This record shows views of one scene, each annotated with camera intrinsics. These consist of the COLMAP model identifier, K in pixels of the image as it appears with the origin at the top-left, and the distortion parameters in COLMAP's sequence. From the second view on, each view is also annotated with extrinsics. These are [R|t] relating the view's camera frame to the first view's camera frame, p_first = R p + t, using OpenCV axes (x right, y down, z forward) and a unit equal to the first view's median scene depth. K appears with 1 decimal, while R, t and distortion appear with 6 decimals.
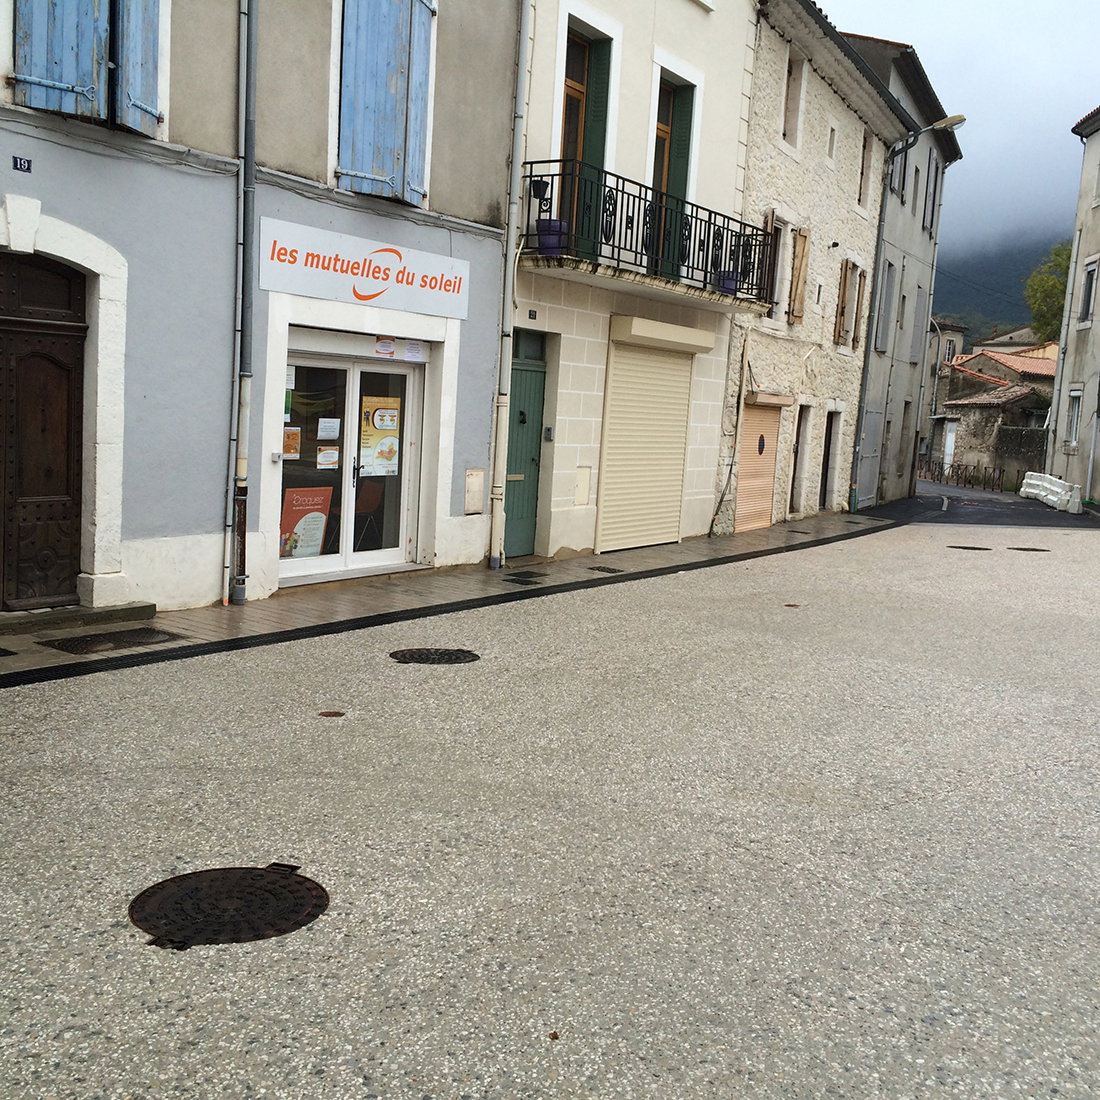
lens RADIAL K [[1243.0, 0, 546.5], [0, 1243.0, 547.2], [0, 0, 1]] dist [0.047404, 0.000000]
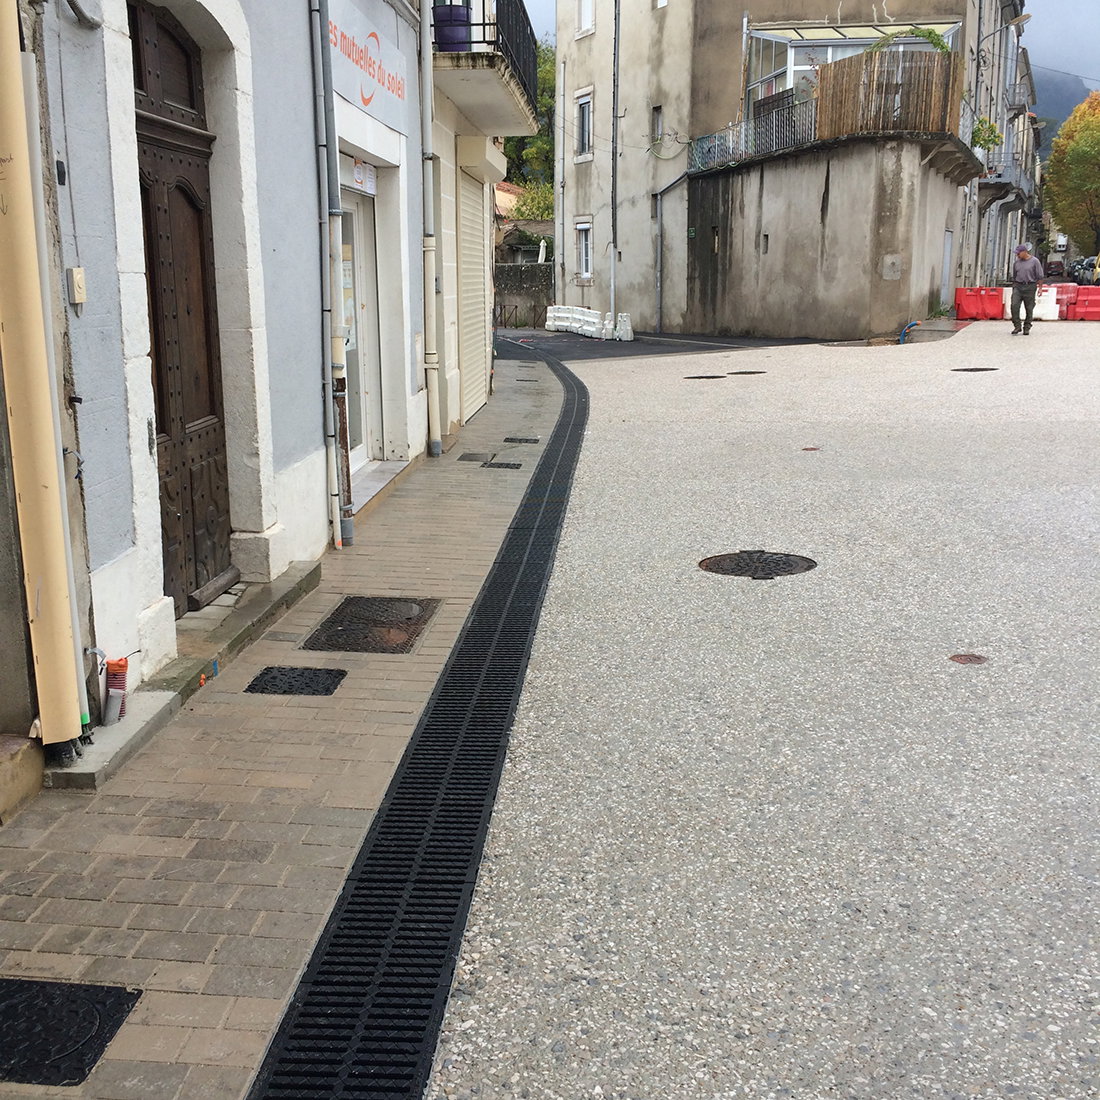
lens RADIAL K [[1243.0, 0, 555.6], [0, 1243.0, 550.9], [0, 0, 1]] dist [0.047404, 0.000000]
pose [[0.872280, -0.167838, 0.459301, -0.124143], [0.112481, 0.982934, 0.145566, -0.010773], [-0.475894, -0.075312, 0.876272, 0.084048]]
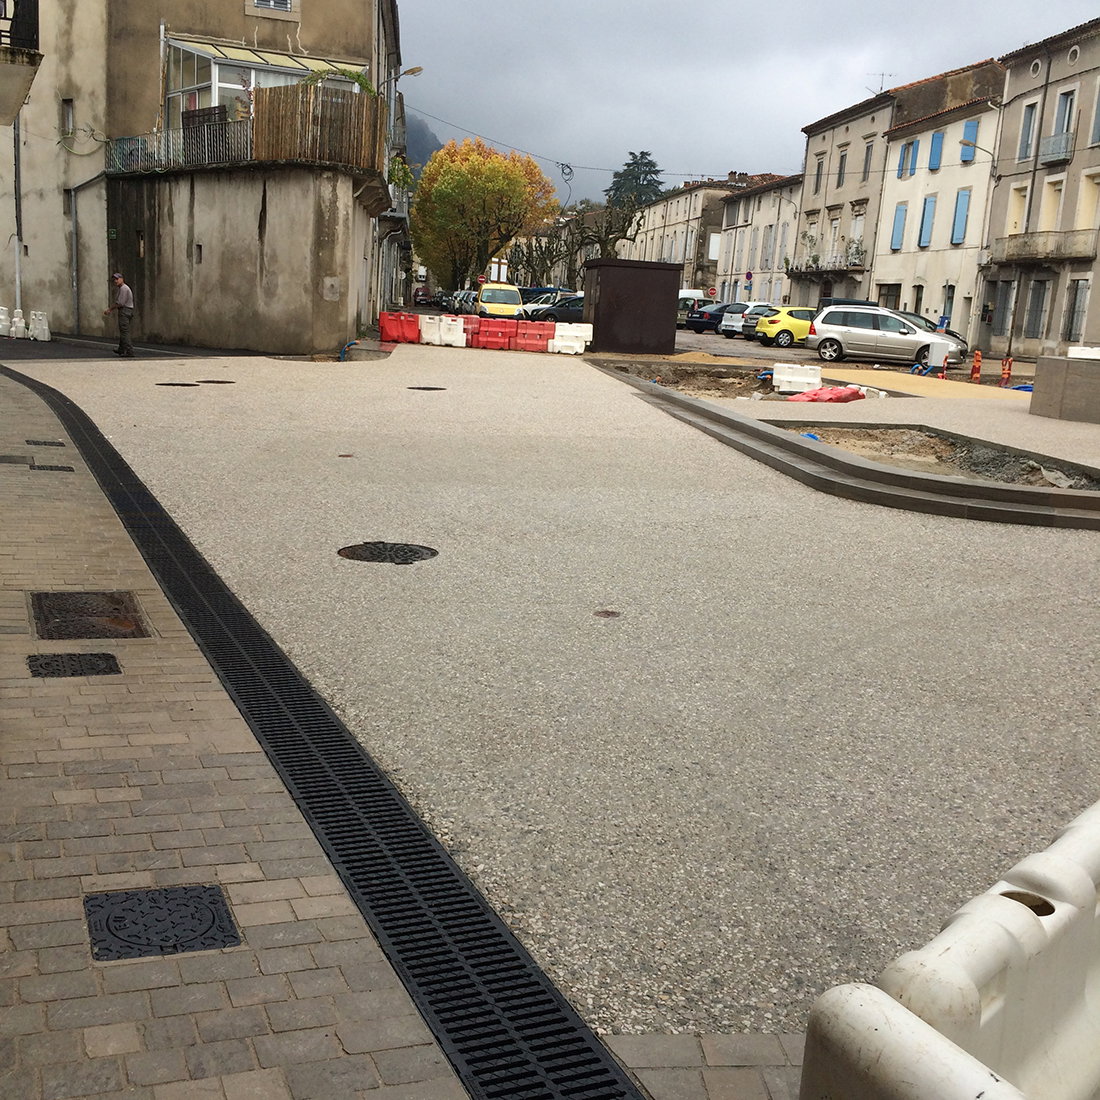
lens RADIAL K [[1243.0, 0, 549.8], [0, 1243.0, 551.9], [0, 0, 1]] dist [0.047404, 0.000000]
pose [[0.549458, -0.183720, 0.815072, -0.177932], [0.060021, 0.981684, 0.180814, -0.016276], [-0.833363, -0.050428, 0.550421, 0.091247]]
